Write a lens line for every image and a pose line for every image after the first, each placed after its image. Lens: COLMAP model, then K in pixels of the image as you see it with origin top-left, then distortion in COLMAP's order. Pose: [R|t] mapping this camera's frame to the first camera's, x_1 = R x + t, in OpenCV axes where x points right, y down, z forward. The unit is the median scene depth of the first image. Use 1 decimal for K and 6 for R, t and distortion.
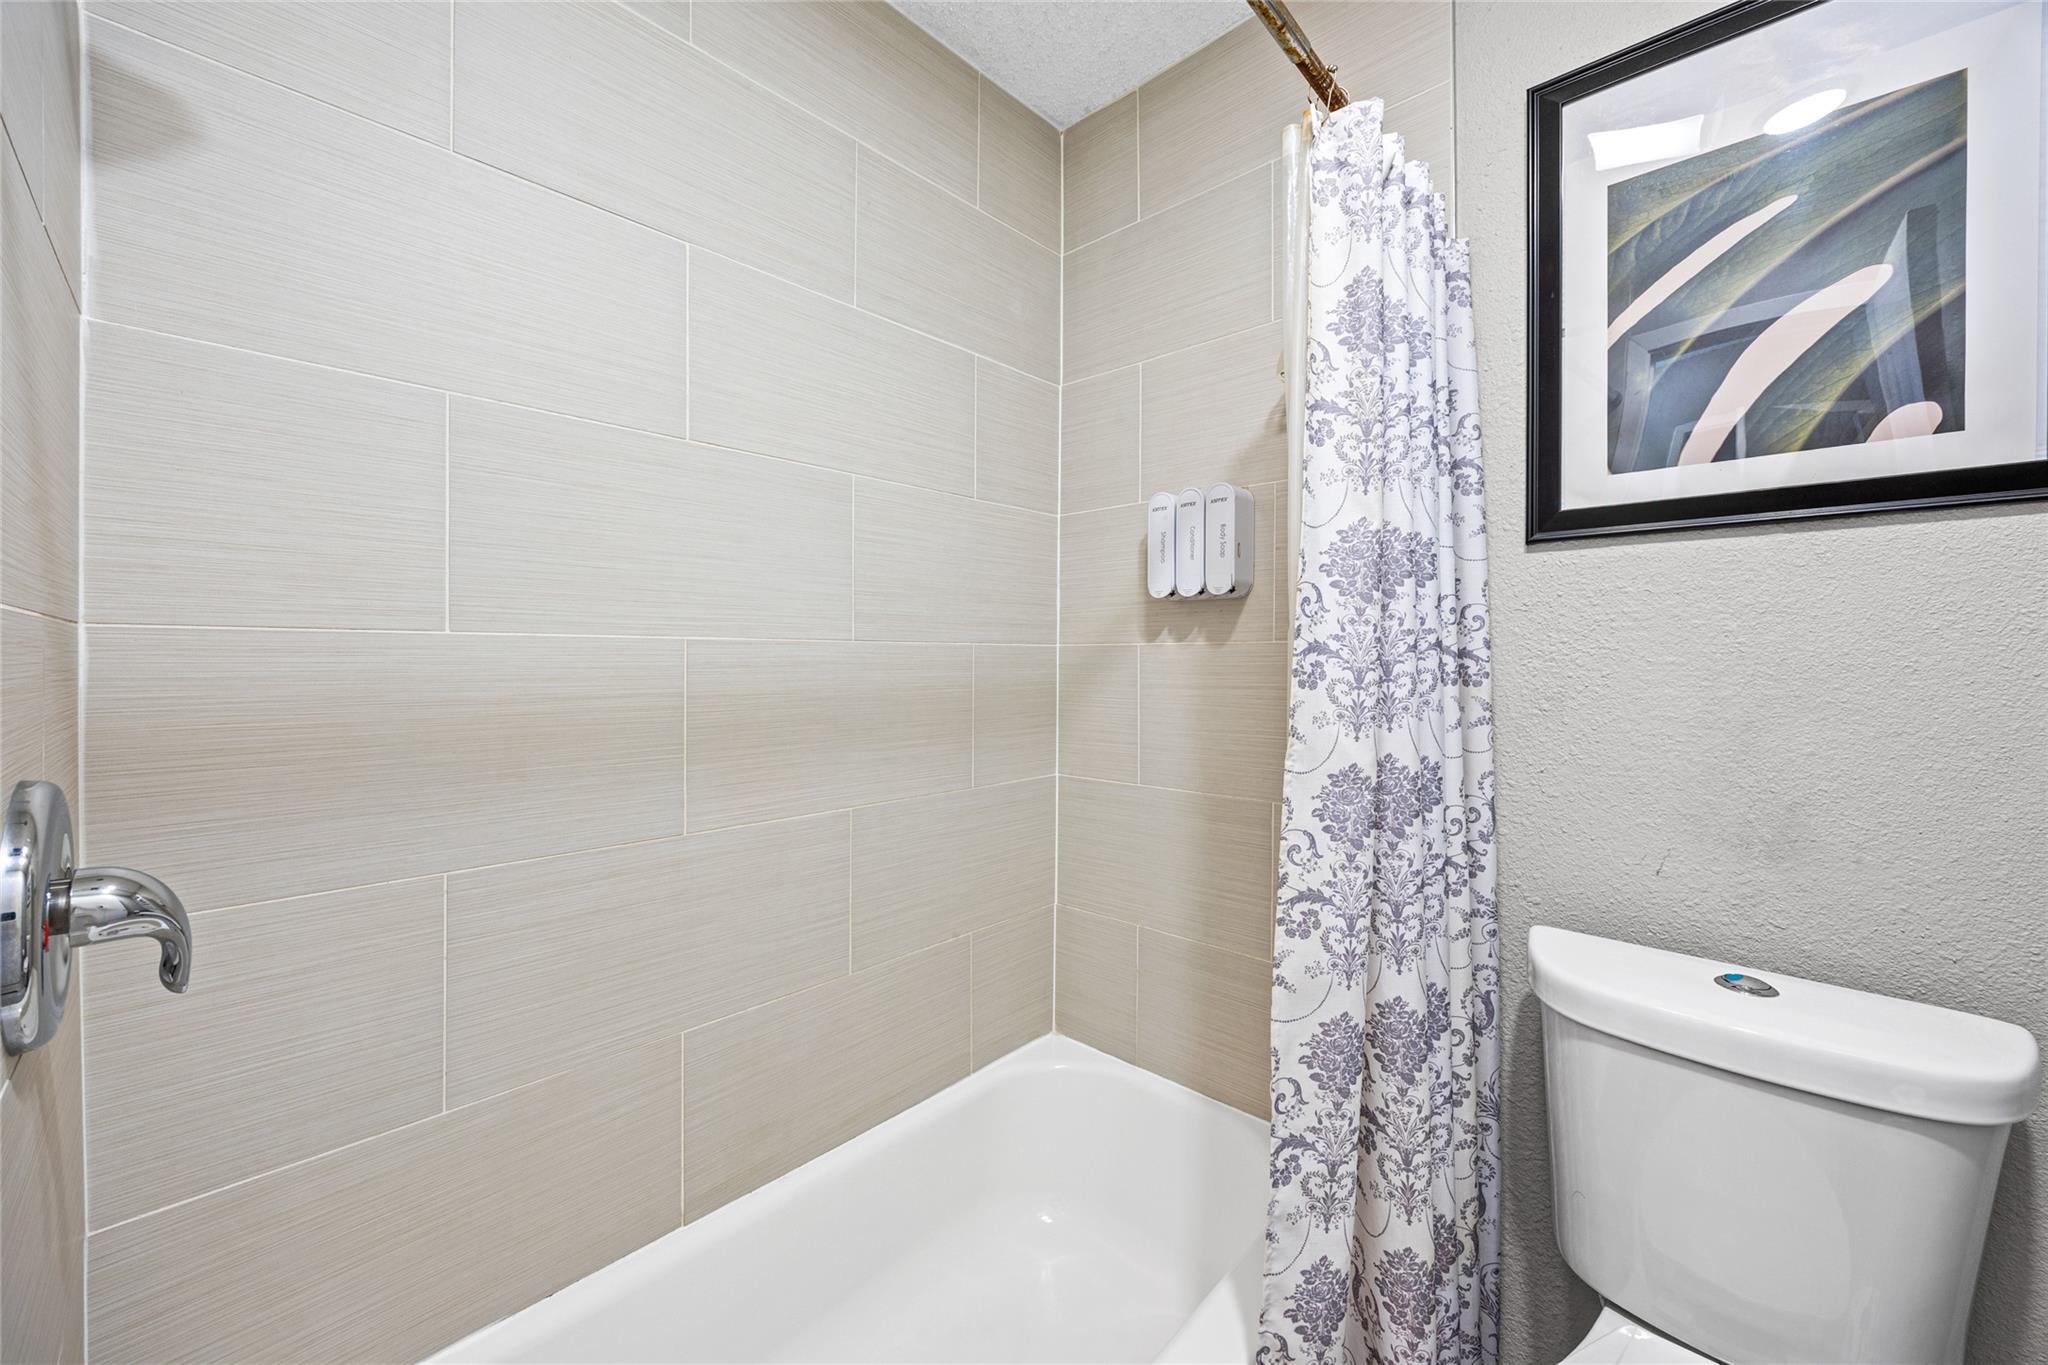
lens RADIAL K [[774.6, 0, 1022.2], [0, 774.6, 667.6], [0, 0, 1]] dist [-0.006852, 0.000620]
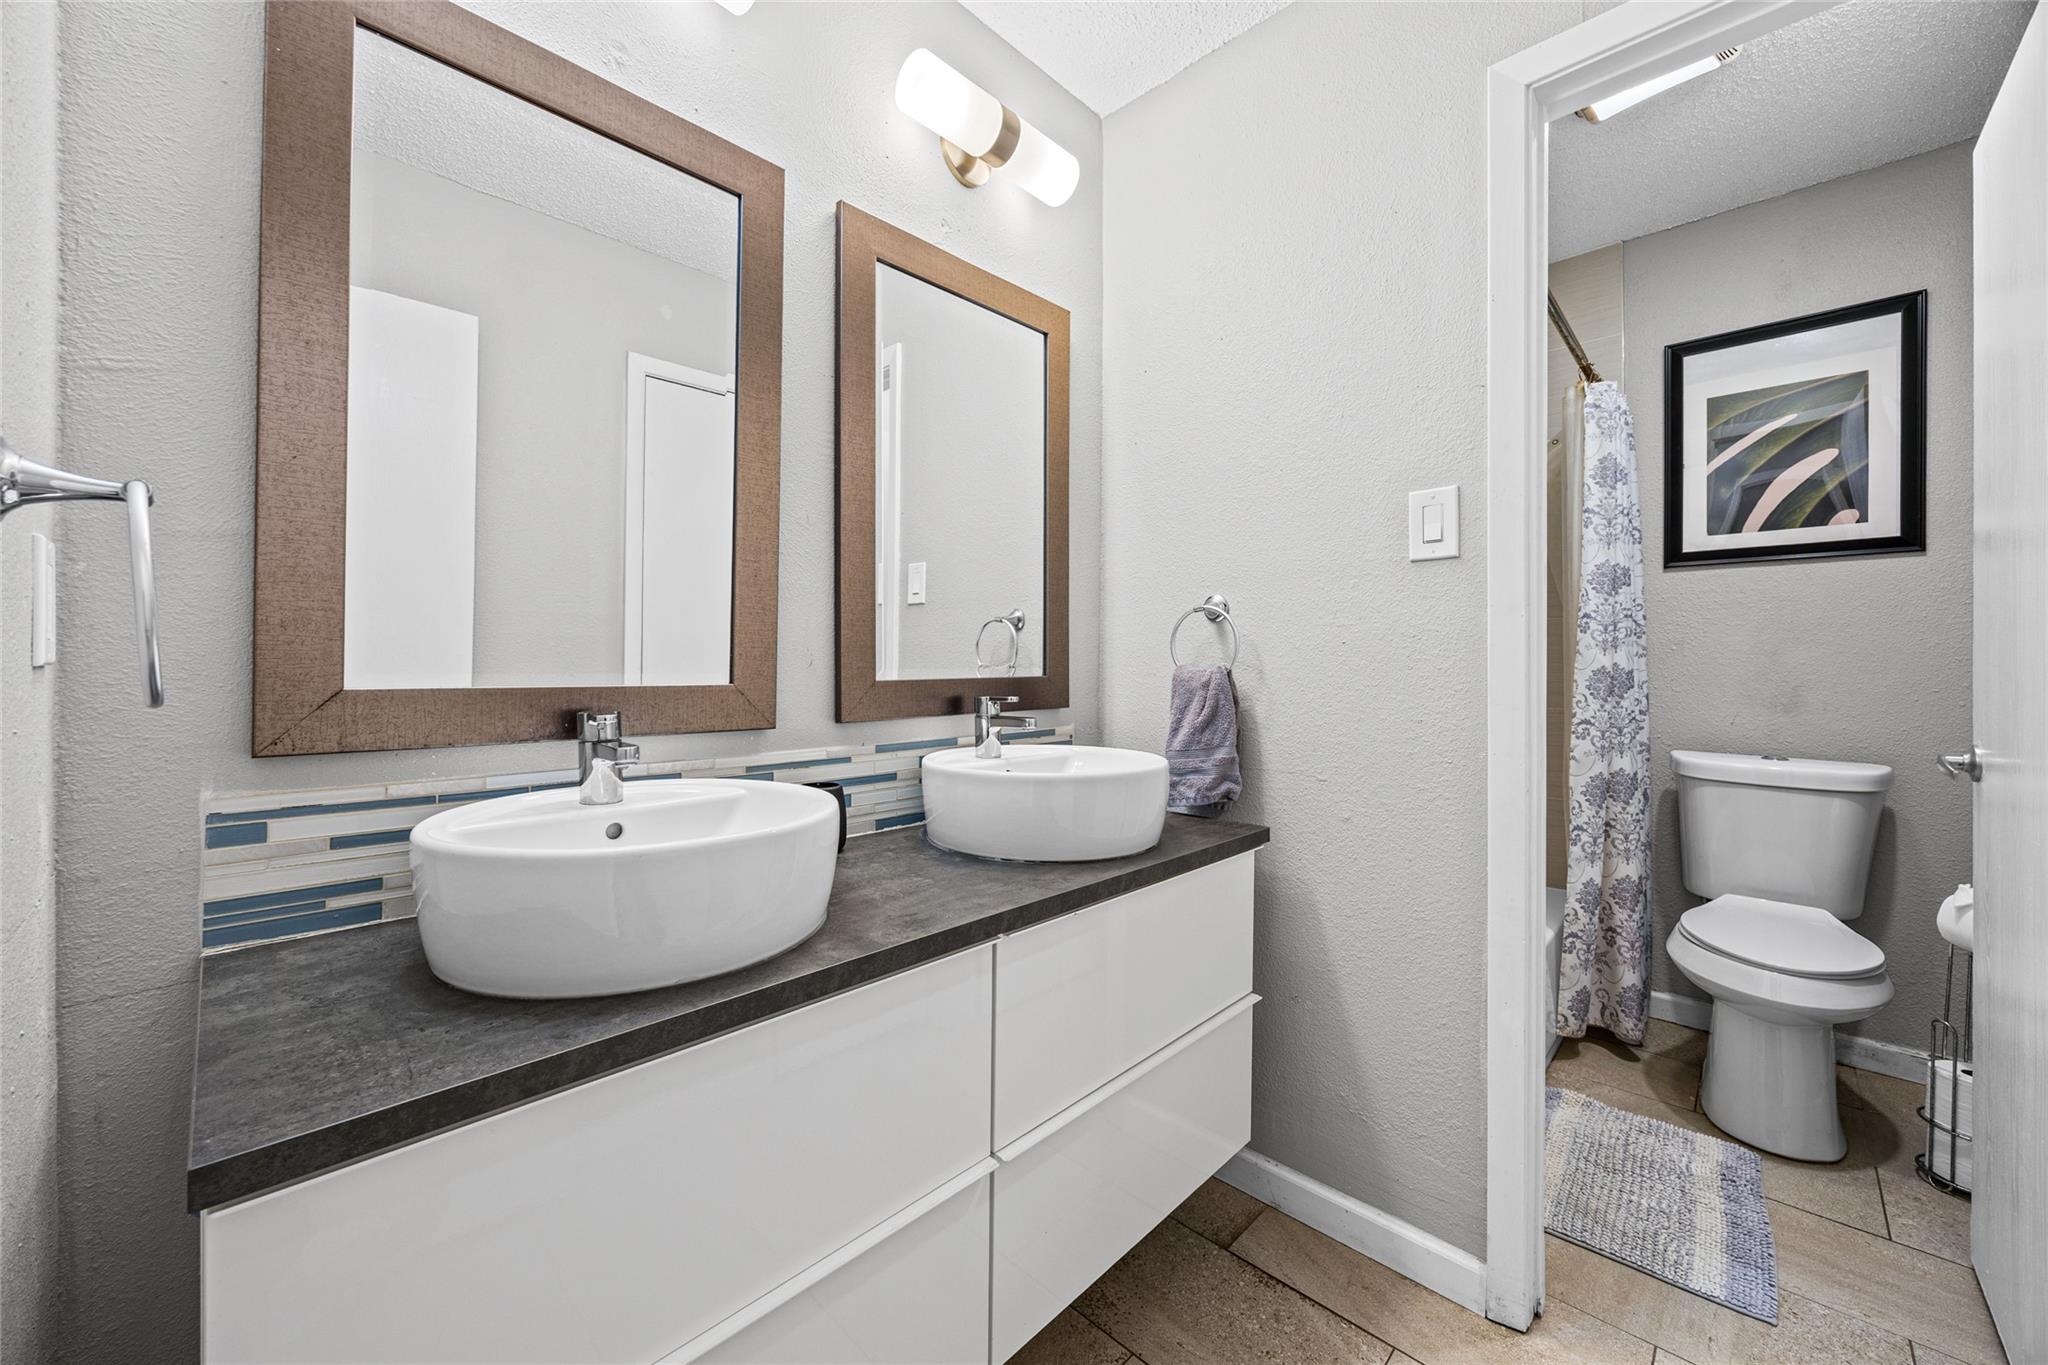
lens RADIAL K [[774.6, 0, 1025.2], [0, 774.6, 677.8], [0, 0, 1]] dist [-0.006852, 0.000620]
pose [[0.999902, -0.002864, -0.013708, -1.259213], [0.002899, 0.999993, 0.002525, 0.147932], [0.013700, -0.002564, 0.999903, -1.323448]]
